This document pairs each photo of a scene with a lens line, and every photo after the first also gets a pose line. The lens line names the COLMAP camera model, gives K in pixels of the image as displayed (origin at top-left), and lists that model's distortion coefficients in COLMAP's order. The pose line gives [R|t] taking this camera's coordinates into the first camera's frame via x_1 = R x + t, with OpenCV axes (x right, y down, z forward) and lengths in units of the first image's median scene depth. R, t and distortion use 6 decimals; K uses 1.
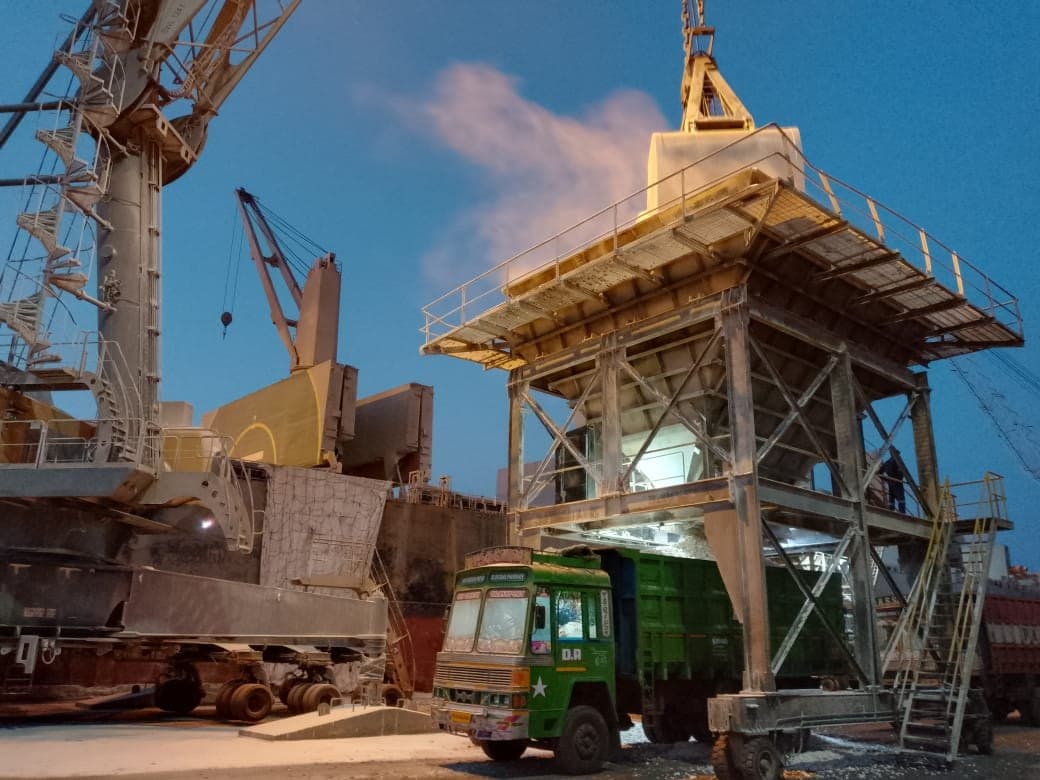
lens RADIAL K [[811.4, 0, 520.0], [0, 811.4, 390.0], [0, 0, 1]] dist [0.115397, -0.332117]
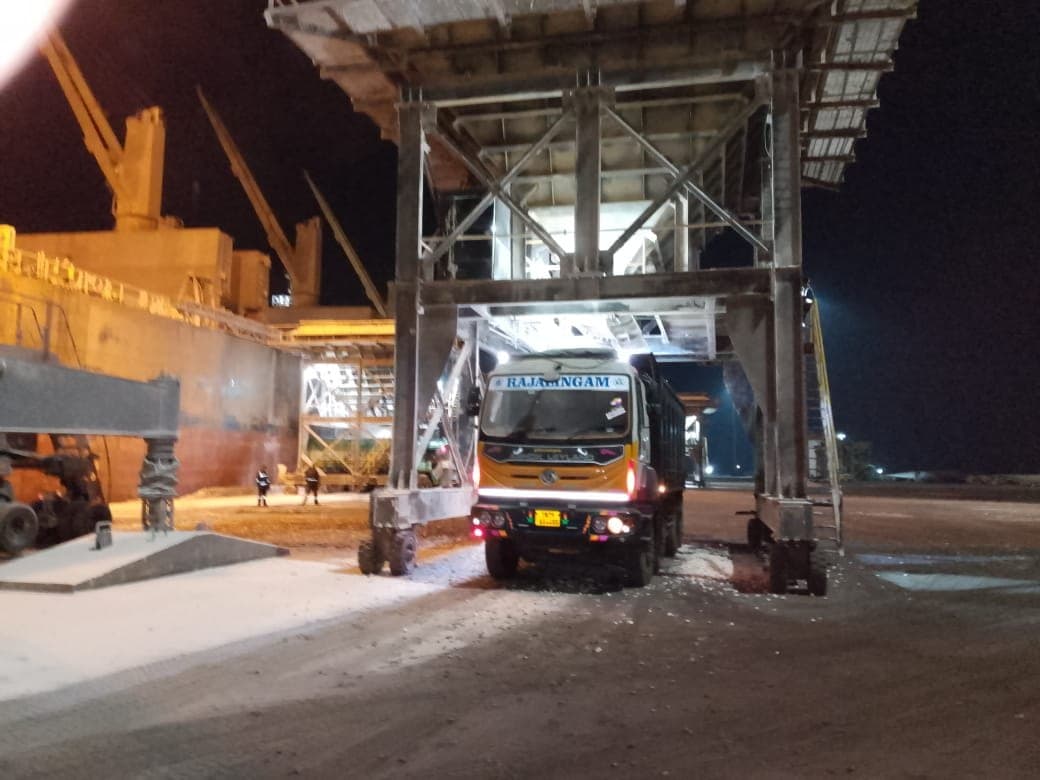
lens RADIAL K [[811.4, 0, 520.0], [0, 811.4, 390.0], [0, 0, 1]] dist [0.115397, -0.332117]
pose [[0.804485, 0.079605, 0.588615, -0.385819], [-0.192111, 0.972586, 0.131032, 0.142891], [-0.562048, -0.218493, 0.797724, 0.366242]]
